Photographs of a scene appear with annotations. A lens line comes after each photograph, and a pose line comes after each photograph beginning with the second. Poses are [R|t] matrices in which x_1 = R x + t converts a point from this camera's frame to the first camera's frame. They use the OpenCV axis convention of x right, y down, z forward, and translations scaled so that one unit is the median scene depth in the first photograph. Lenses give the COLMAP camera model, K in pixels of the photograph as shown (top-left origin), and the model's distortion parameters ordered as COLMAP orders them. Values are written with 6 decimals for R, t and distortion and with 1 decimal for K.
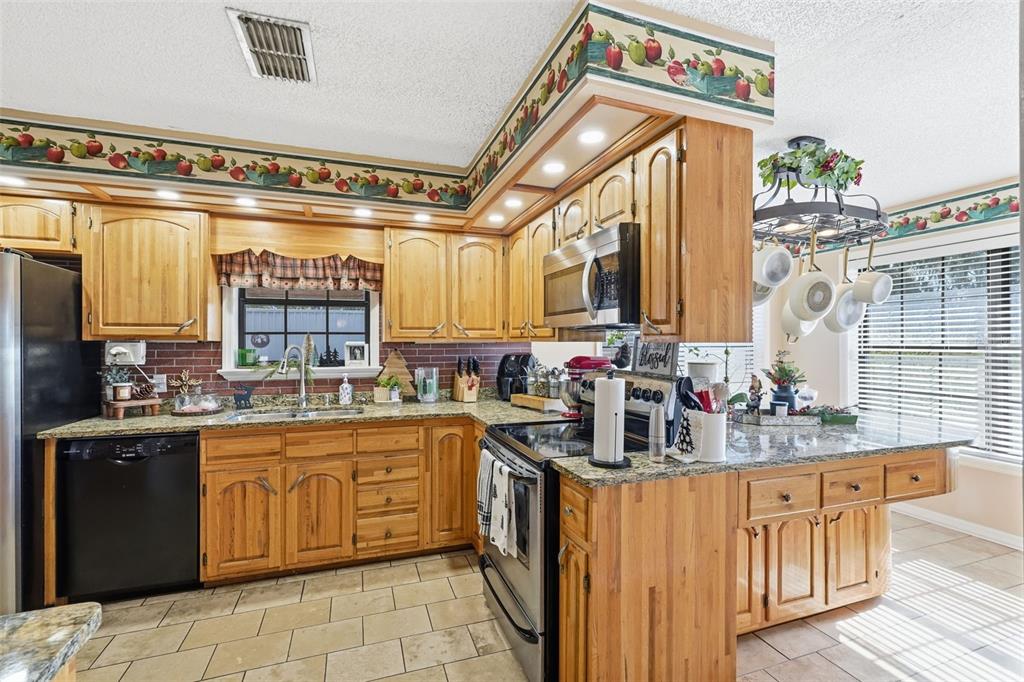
lens RADIAL K [[458.2, 0, 515.3], [0, 458.2, 347.2], [0, 0, 1]] dist [-0.000794, -0.000130]
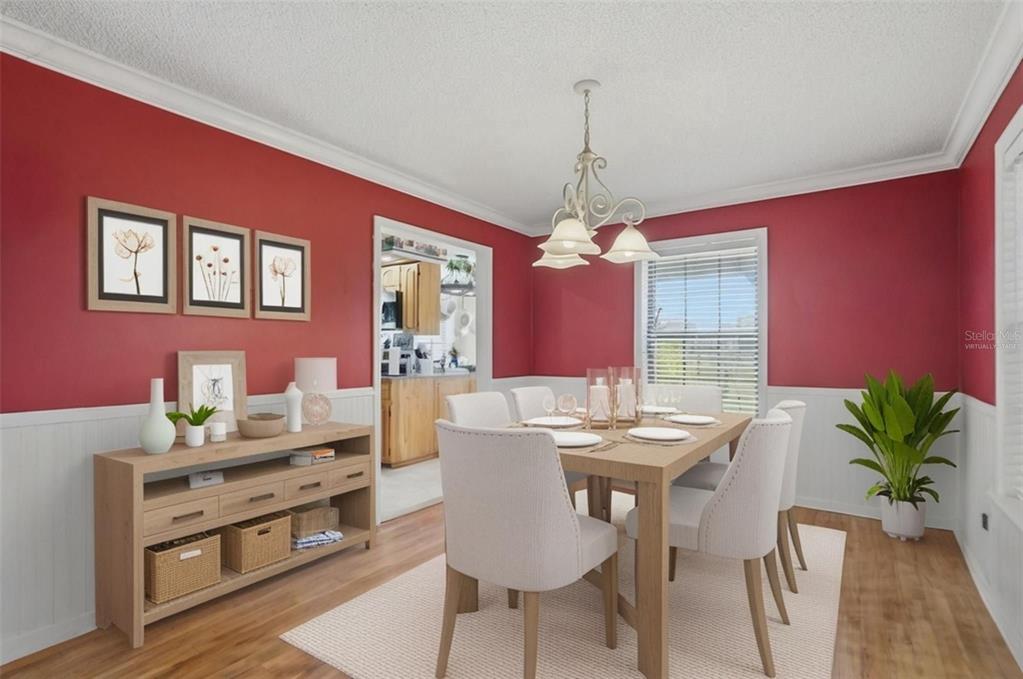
lens RADIAL K [[459.8, 0, 507.9], [0, 459.8, 345.9], [0, 0, 1]] dist [-0.000277, -0.000431]
pose [[0.829416, 0.008996, 0.558559, -0.725261], [-0.002610, 0.999922, -0.012230, 0.083014], [-0.558626, 0.008686, 0.829374, -1.590894]]
